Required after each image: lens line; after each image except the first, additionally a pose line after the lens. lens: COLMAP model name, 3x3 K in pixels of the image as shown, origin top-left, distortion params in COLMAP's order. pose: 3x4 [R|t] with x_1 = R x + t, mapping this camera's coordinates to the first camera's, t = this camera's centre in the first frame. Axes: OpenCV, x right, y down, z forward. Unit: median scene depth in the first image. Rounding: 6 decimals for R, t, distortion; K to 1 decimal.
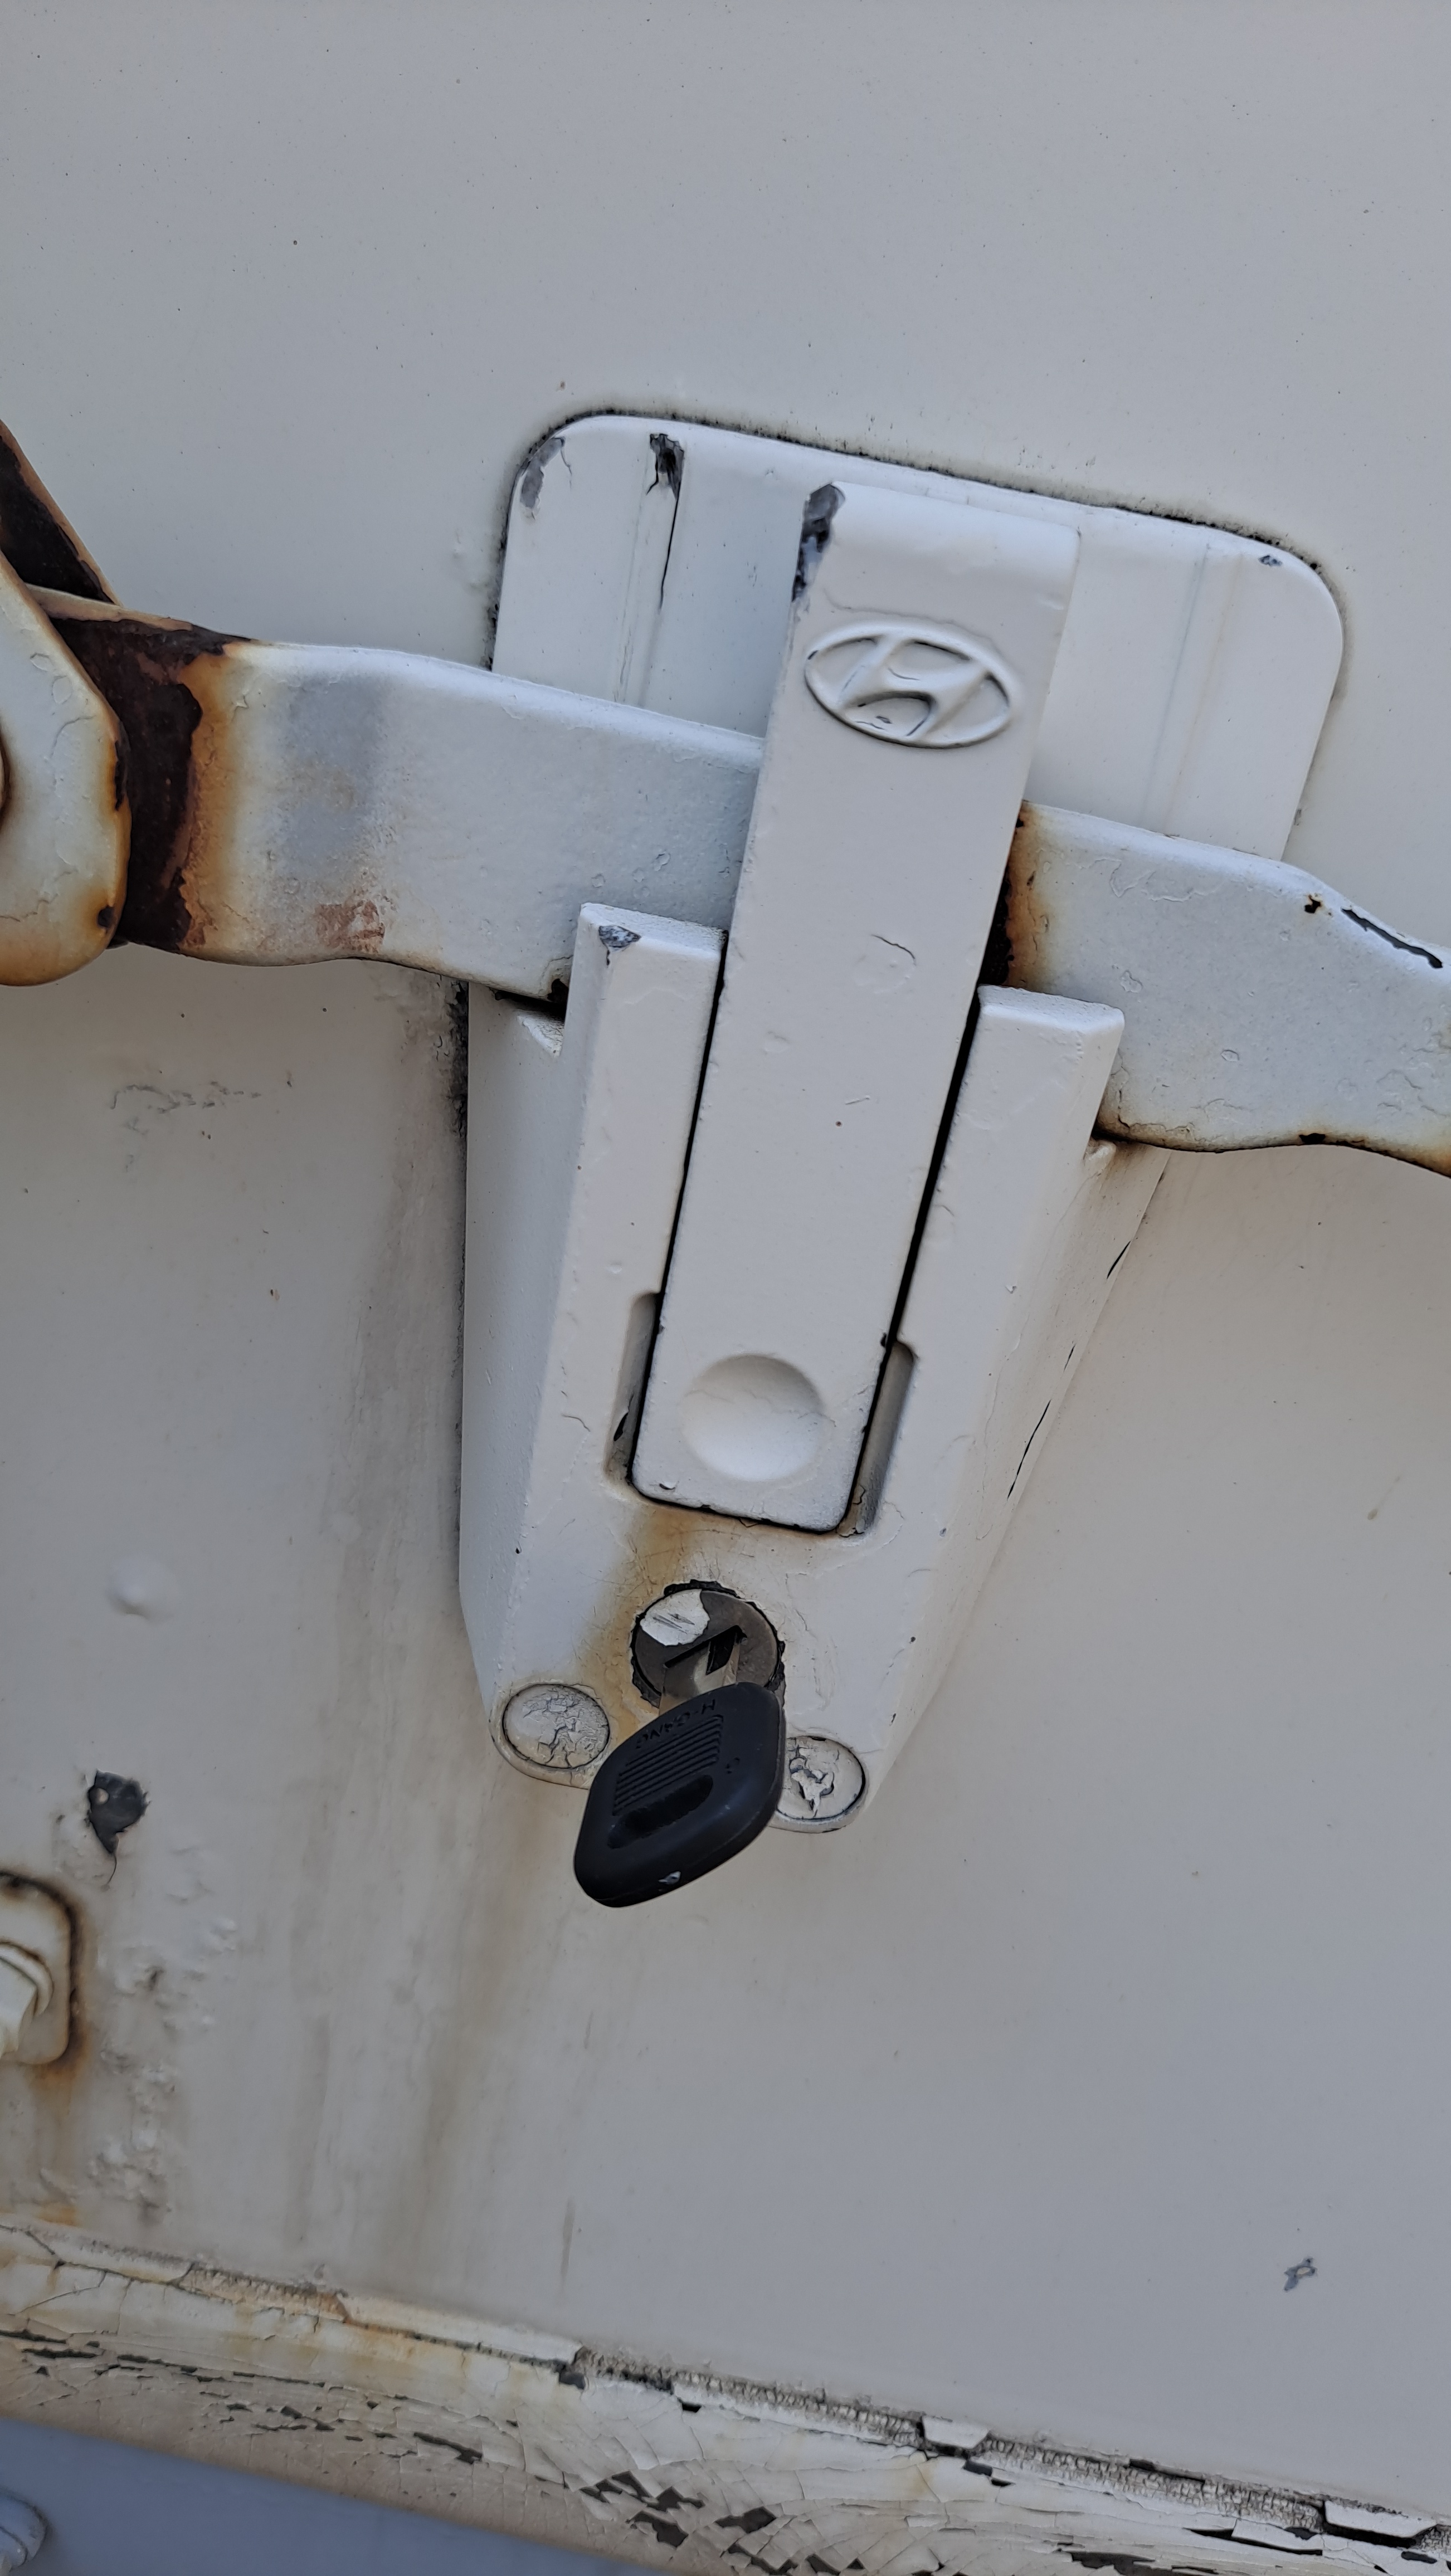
lens RADIAL K [[1807.8, 0, 725.5], [0, 1807.8, 1288.0], [0, 0, 1]] dist [0.057143, -0.078799]
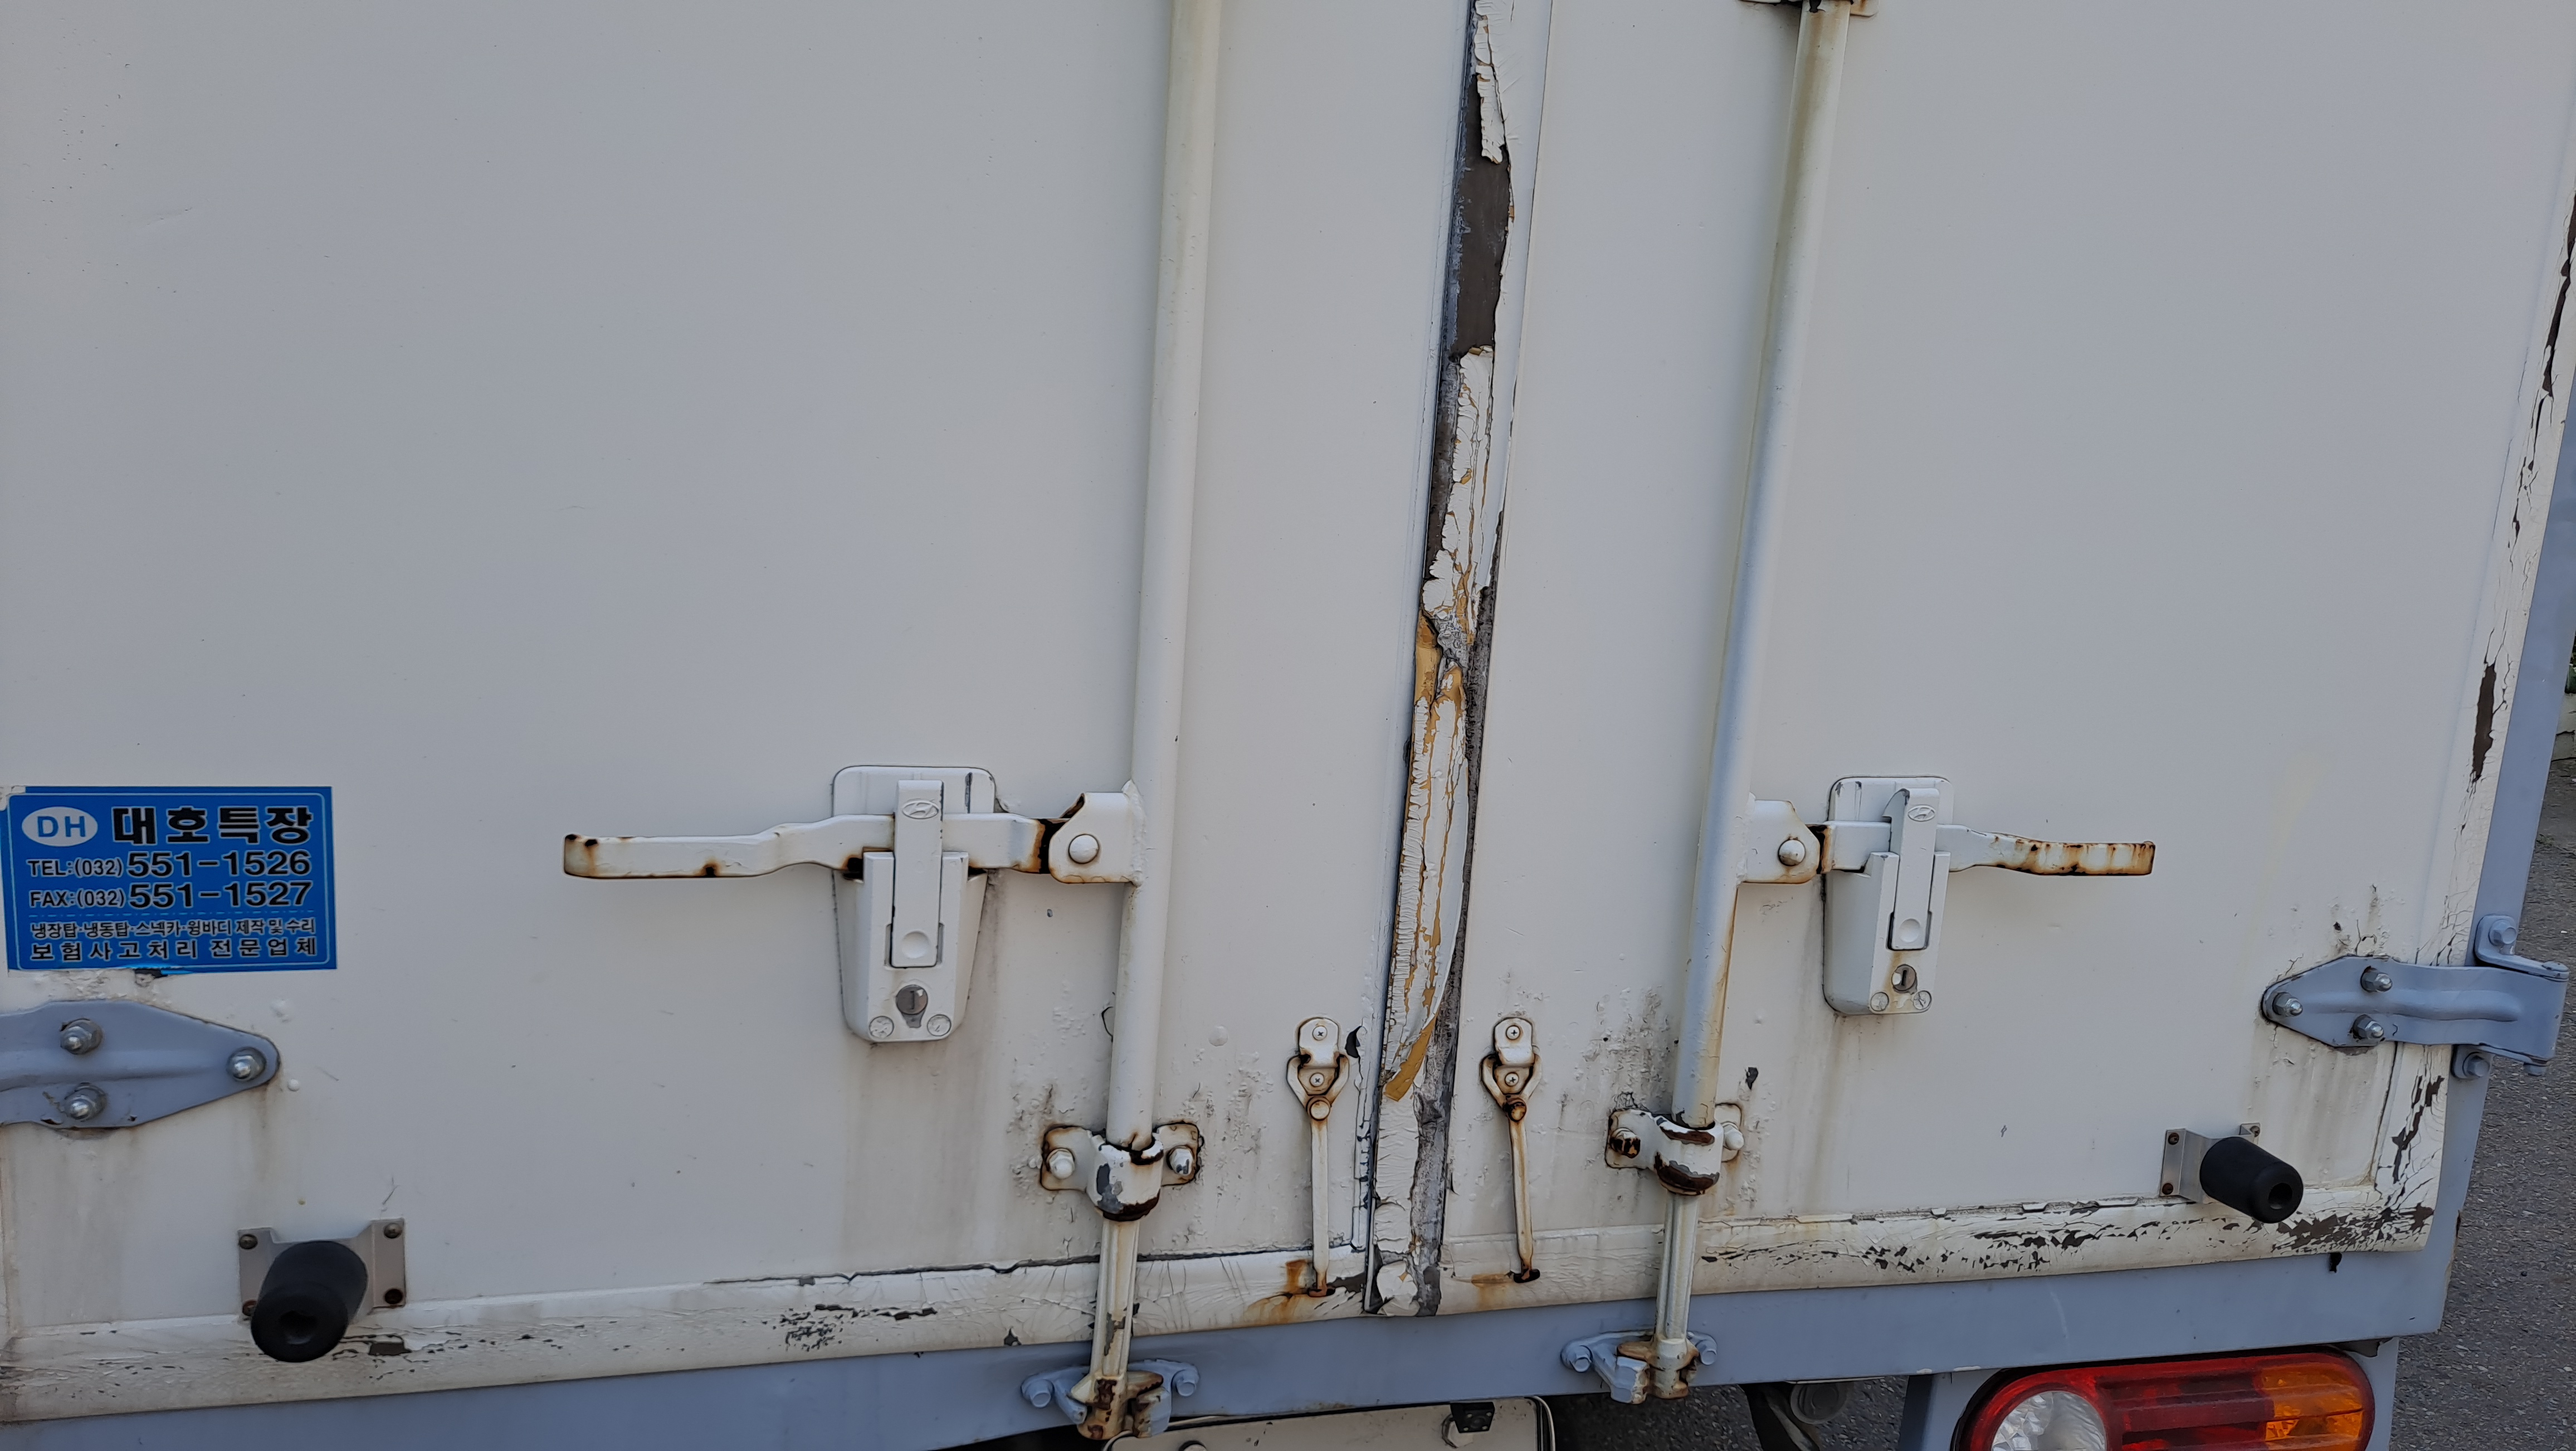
lens RADIAL K [[1807.8, 0, 1288.0], [0, 1807.8, 725.5], [0, 0, 1]] dist [0.057143, -0.078799]
pose [[0.931975, -0.178657, 0.315442, -2.241716], [0.251580, 0.945234, -0.207943, 0.099717], [-0.261016, 0.273156, 0.925881, -2.566081]]
